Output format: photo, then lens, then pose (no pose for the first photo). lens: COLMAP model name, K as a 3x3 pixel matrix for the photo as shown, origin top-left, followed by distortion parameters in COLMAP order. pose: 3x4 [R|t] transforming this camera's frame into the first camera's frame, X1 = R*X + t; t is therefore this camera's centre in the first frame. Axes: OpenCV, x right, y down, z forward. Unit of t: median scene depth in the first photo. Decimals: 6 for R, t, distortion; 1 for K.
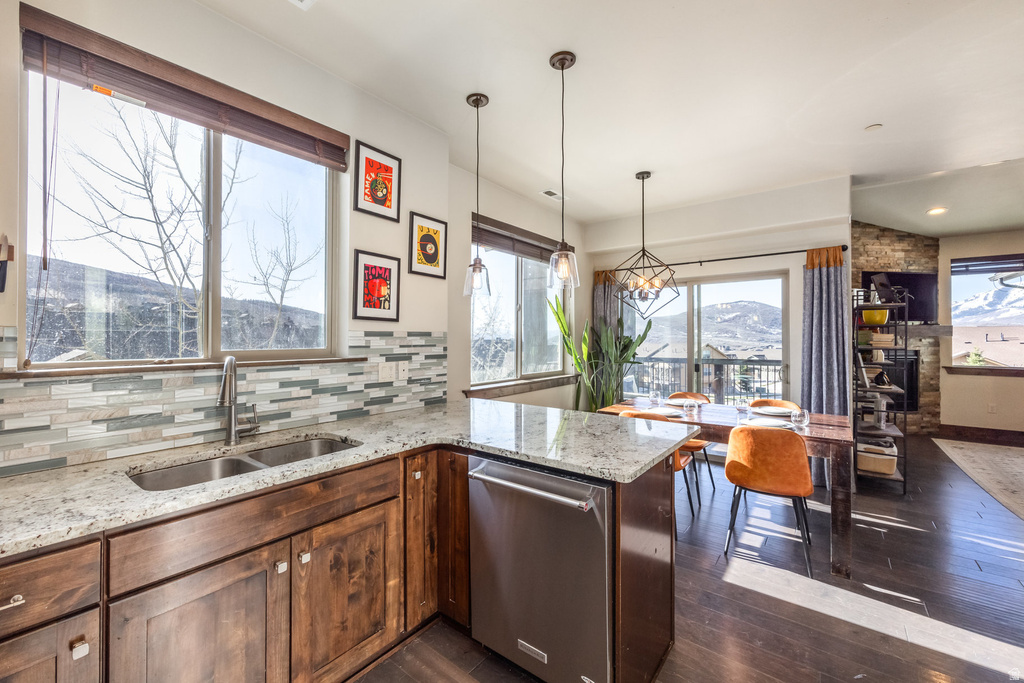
lens RADIAL K [[446.6, 0, 493.6], [0, 446.6, 334.6], [0, 0, 1]] dist [0.003747, 0.000177]
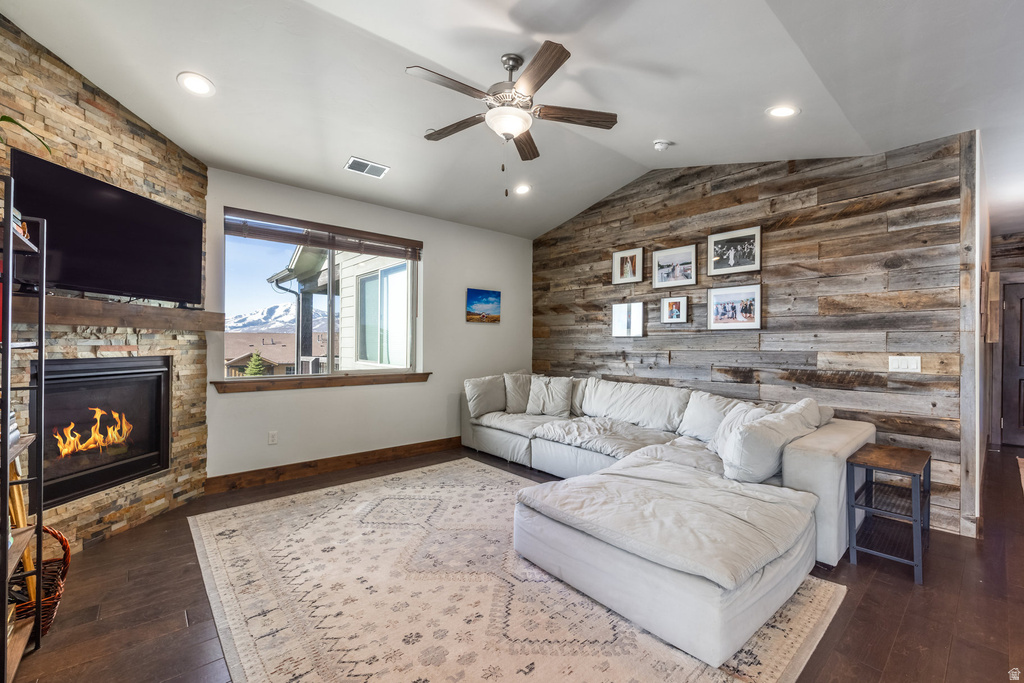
lens RADIAL K [[409.6, 0, 512.6], [0, 409.6, 343.6], [0, 0, 1]] dist [0.000382, -0.000523]
pose [[0.189627, 0.000307, 0.981856, 1.166776], [-0.009948, 0.999949, 0.001609, 0.033146], [-0.981806, -0.010073, 0.189621, 1.081140]]
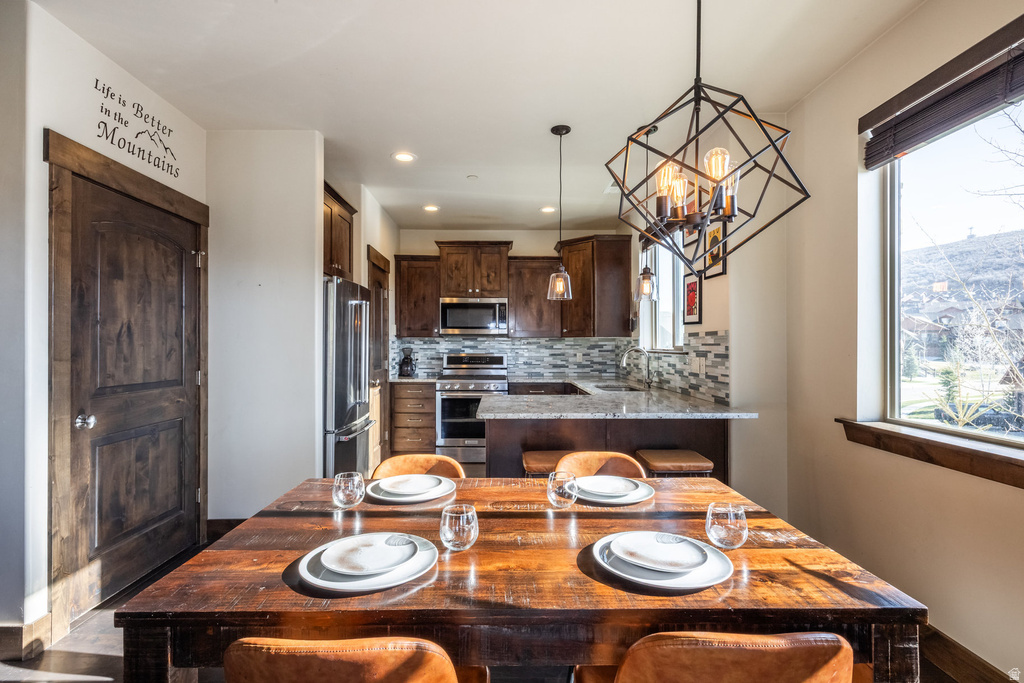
lens RADIAL K [[489.8, 0, 508.8], [0, 489.8, 347.1], [0, 0, 1]] dist [0.002909, 0.000174]
pose [[-0.783460, -0.001227, -0.621441, 0.912946], [-0.000545, 0.999999, -0.001288, 0.032127], [0.621442, -0.000670, -0.783460, 1.563942]]
